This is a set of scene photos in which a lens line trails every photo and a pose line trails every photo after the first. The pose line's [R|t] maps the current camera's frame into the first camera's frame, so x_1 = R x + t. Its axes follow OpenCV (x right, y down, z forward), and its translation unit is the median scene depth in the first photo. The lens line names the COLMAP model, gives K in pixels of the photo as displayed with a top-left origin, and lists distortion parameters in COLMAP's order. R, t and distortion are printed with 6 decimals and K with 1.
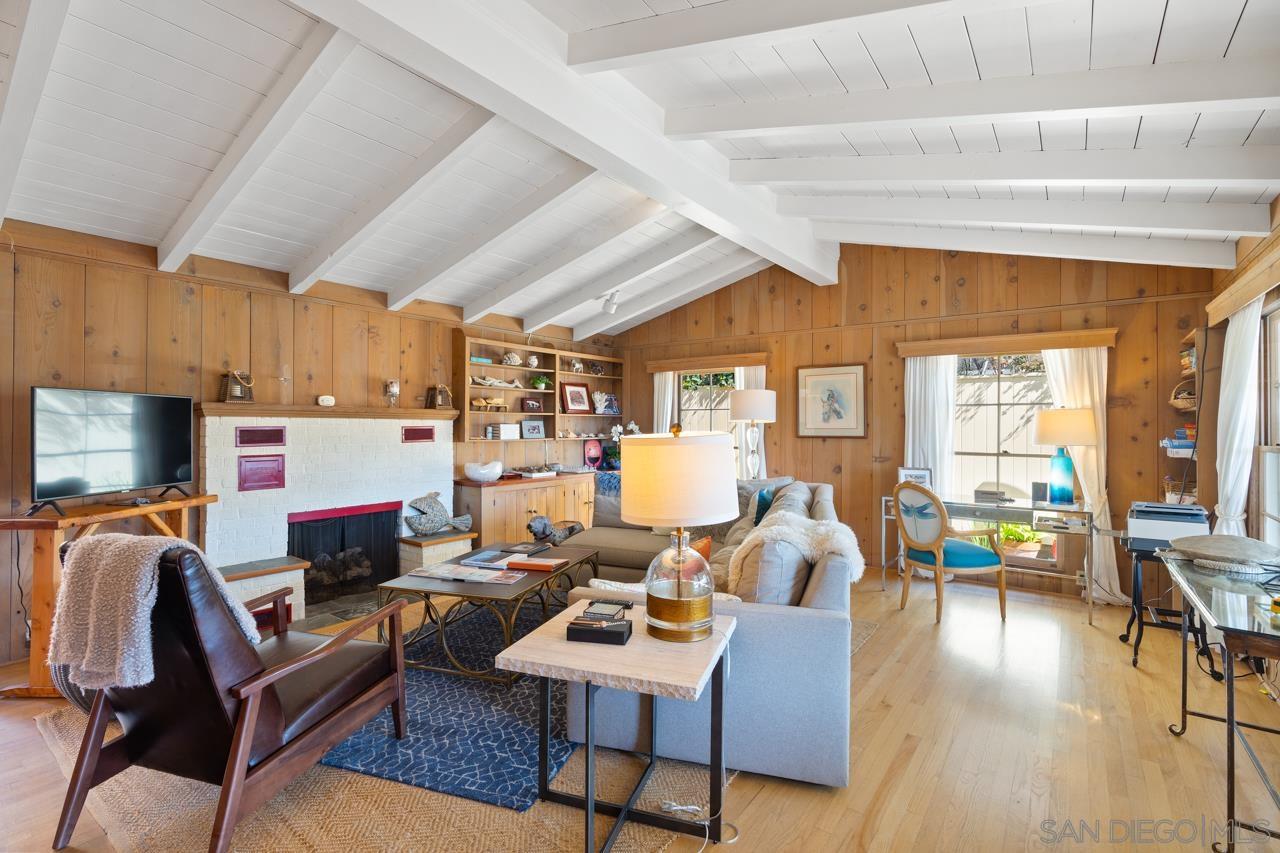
lens RADIAL K [[582.7, 0, 641.6], [0, 582.7, 423.7], [0, 0, 1]] dist [-0.004080, 0.001224]
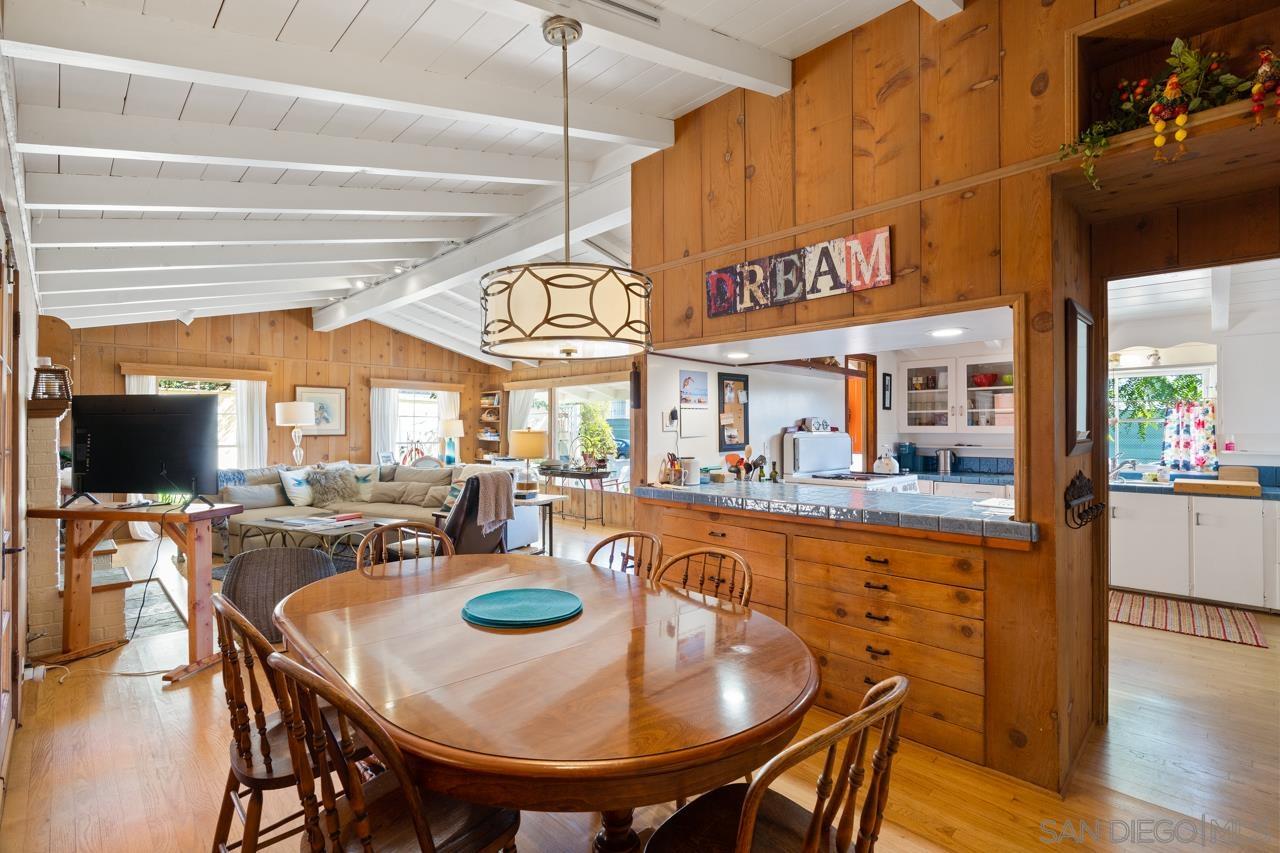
lens RADIAL K [[582.7, 0, 638.2], [0, 582.7, 428.2], [0, 0, 1]] dist [-0.004080, 0.001224]
pose [[0.139606, 0.000735, 0.990207, -1.432139], [0.001726, 0.999998, -0.000986, 0.010441], [-0.990206, 0.001846, 0.139605, 0.011006]]
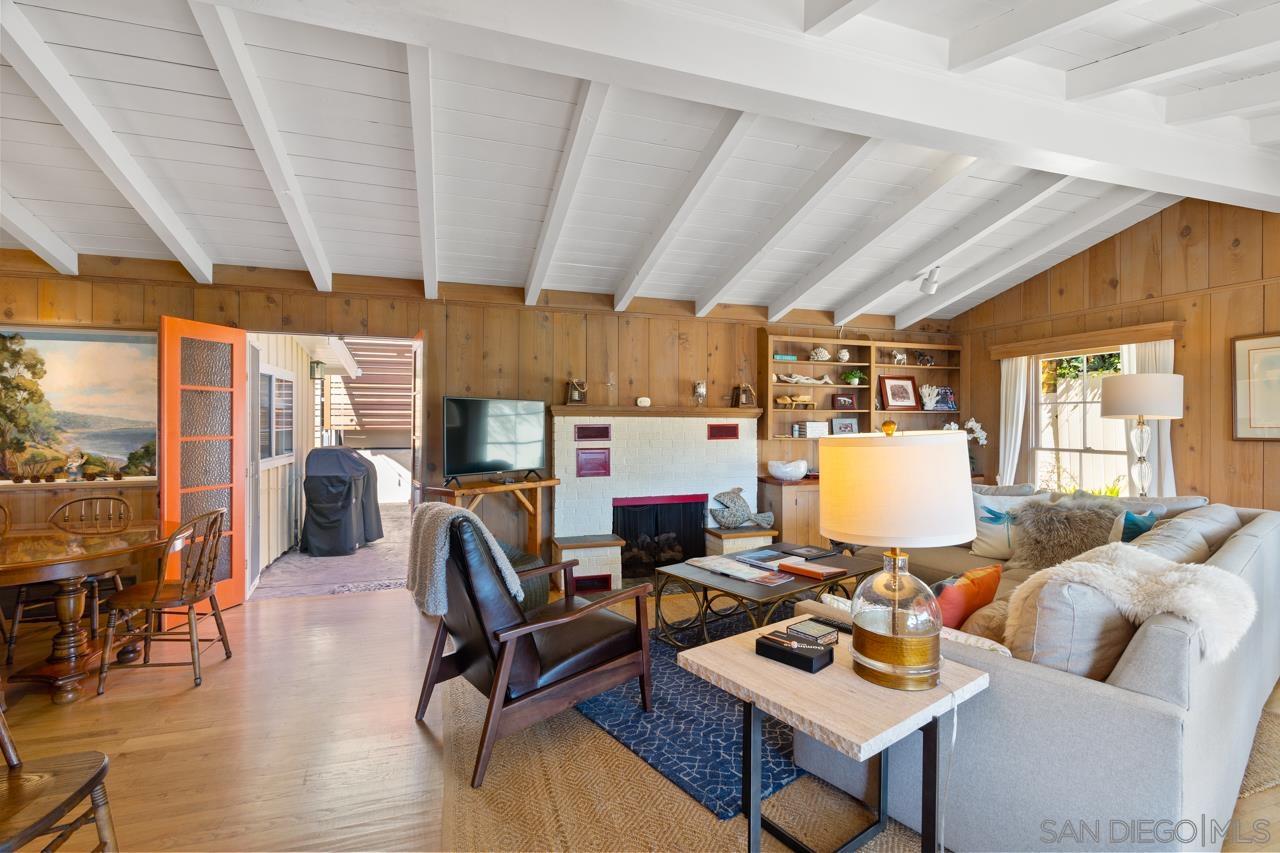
lens RADIAL K [[582.7, 0, 640.4], [0, 582.7, 422.4], [0, 0, 1]] dist [-0.004080, 0.001224]
pose [[0.824676, -0.001165, -0.565605, 0.114427], [0.002152, 0.999997, 0.001078, -0.000279], [0.565602, -0.002106, 0.824676, 0.058214]]
